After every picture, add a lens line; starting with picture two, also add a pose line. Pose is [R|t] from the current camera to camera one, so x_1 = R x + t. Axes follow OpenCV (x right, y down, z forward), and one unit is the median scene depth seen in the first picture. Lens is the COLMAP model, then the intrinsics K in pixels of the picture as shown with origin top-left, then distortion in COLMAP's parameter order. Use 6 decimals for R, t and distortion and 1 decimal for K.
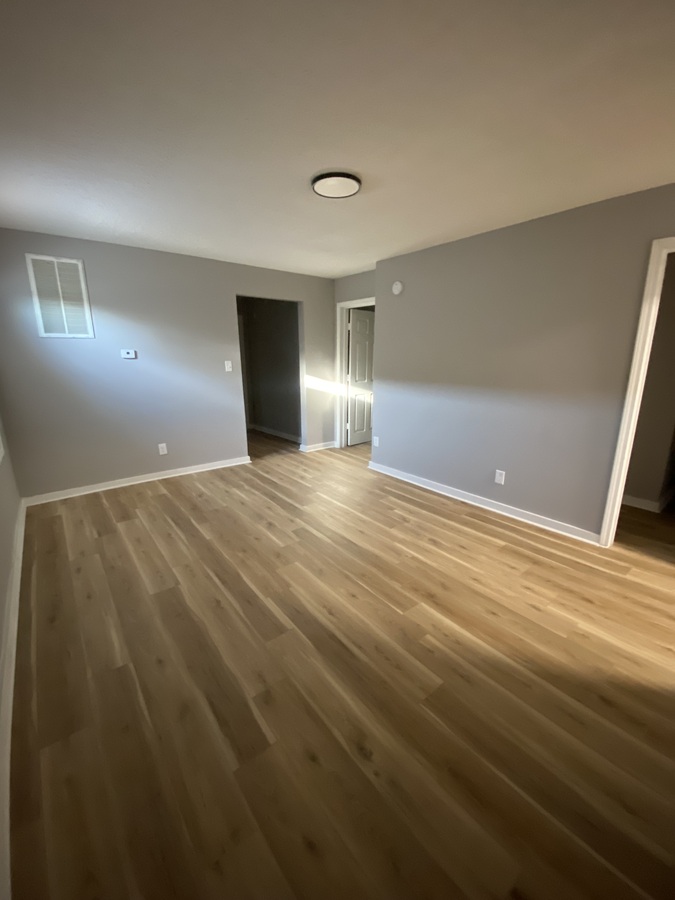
lens RADIAL K [[363.5, 0, 337.5], [0, 363.5, 450.0], [0, 0, 1]] dist [0.017132, -0.017101]
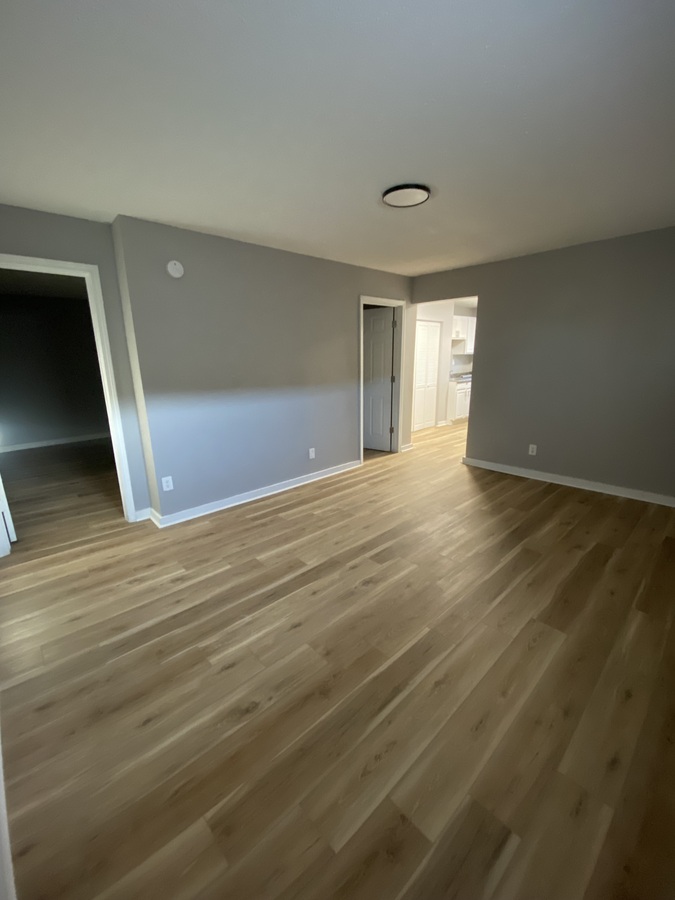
lens RADIAL K [[363.5, 0, 337.5], [0, 363.5, 450.0], [0, 0, 1]] dist [0.017132, -0.017101]
pose [[-0.075476, -0.253600, 0.964360, -0.811093], [0.268492, 0.926232, 0.264587, -0.256475], [-0.960321, 0.278893, -0.001819, 0.955042]]
